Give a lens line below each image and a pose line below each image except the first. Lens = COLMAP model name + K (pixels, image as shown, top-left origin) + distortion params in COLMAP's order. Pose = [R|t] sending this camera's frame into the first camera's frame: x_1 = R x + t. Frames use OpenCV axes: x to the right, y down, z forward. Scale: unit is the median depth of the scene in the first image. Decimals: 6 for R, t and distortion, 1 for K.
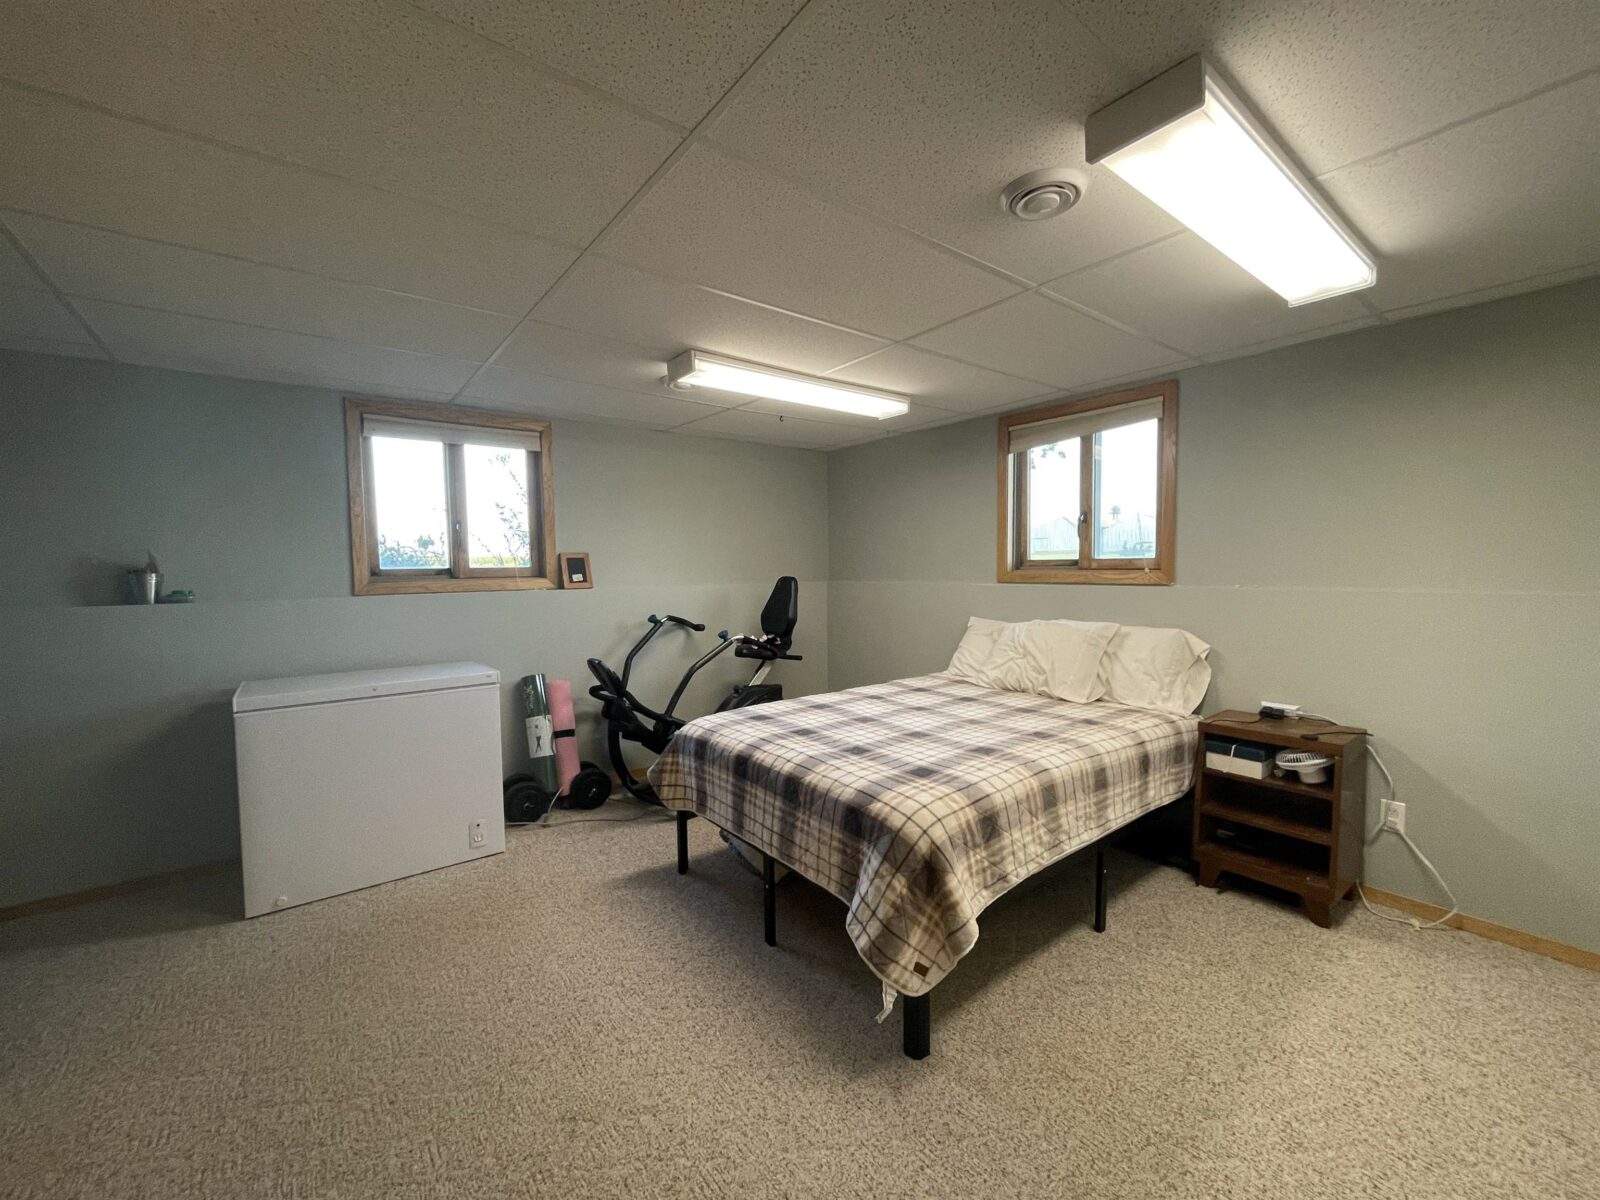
lens RADIAL K [[642.0, 0, 802.0], [0, 642.0, 602.7], [0, 0, 1]] dist [0.000101, 0.000005]
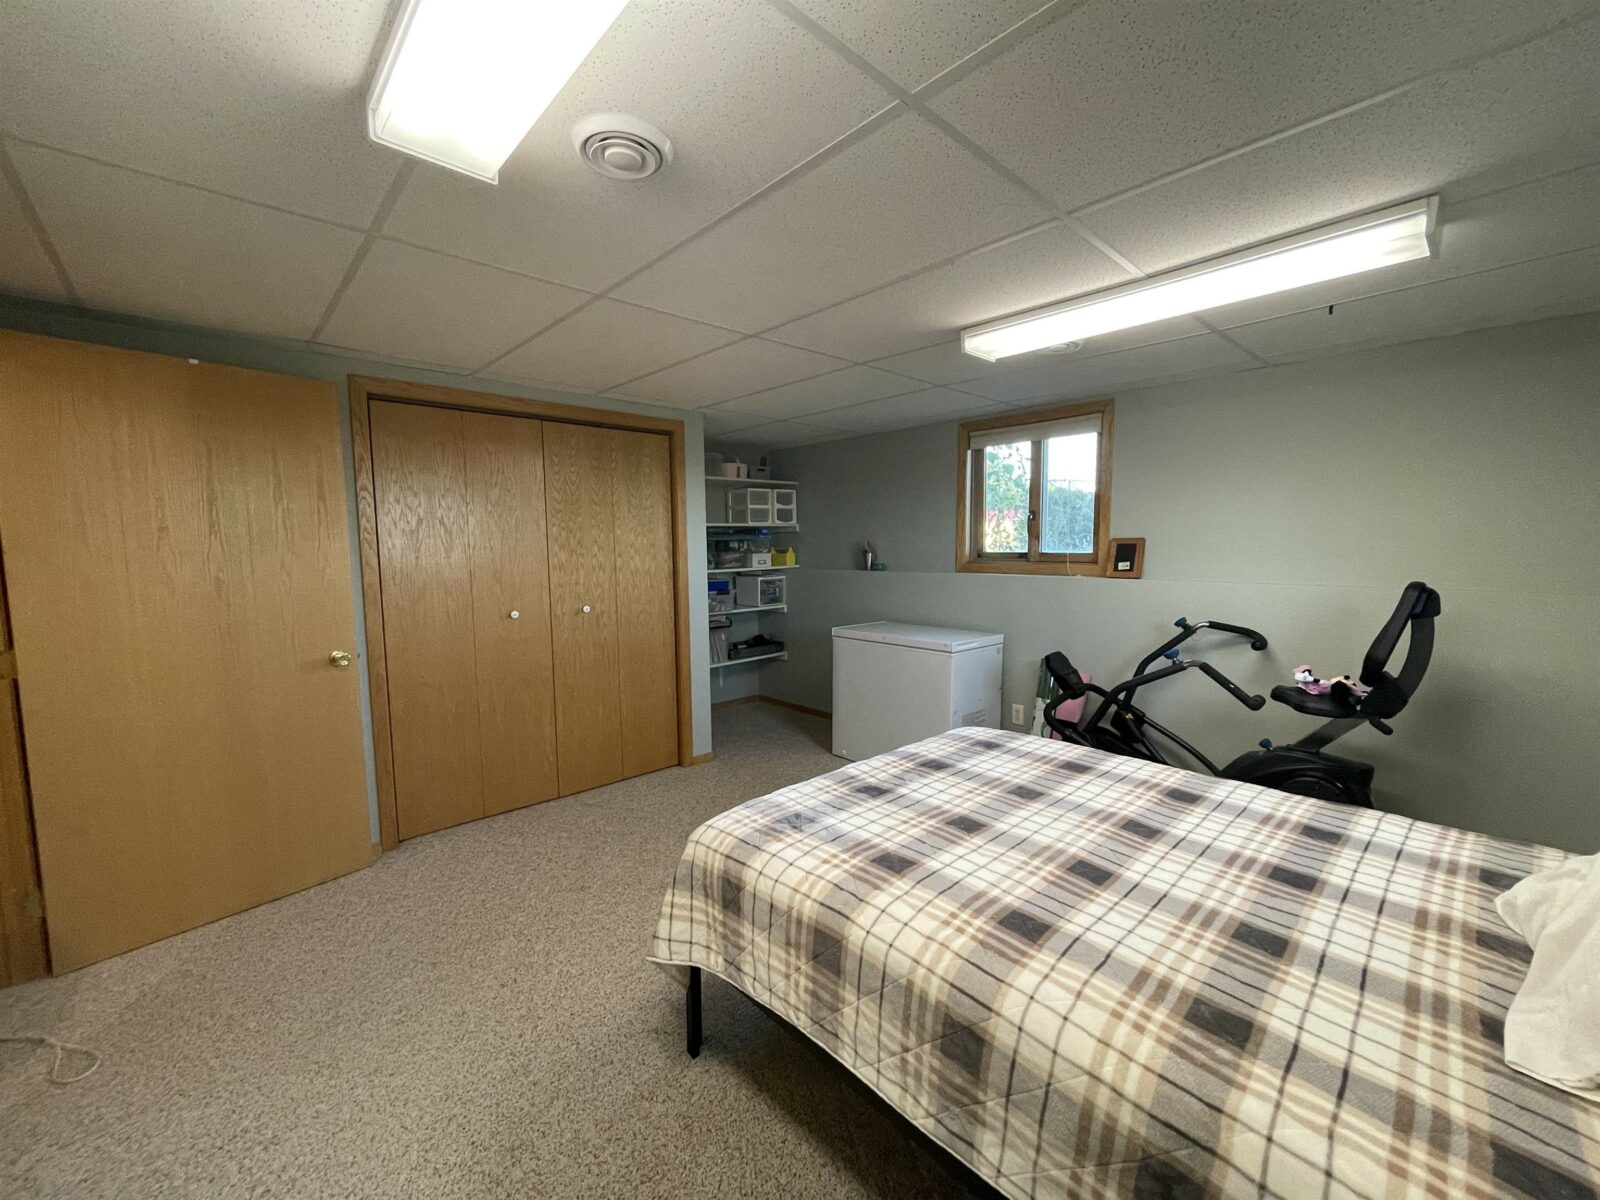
lens RADIAL K [[642.0, 0, 802.3], [0, 642.0, 601.4], [0, 0, 1]] dist [0.000101, 0.000005]
pose [[0.093883, 0.103461, -0.990193, 0.580307], [-0.049954, 0.993822, 0.099104, -0.064326], [0.994329, 0.040159, 0.098472, 0.527512]]
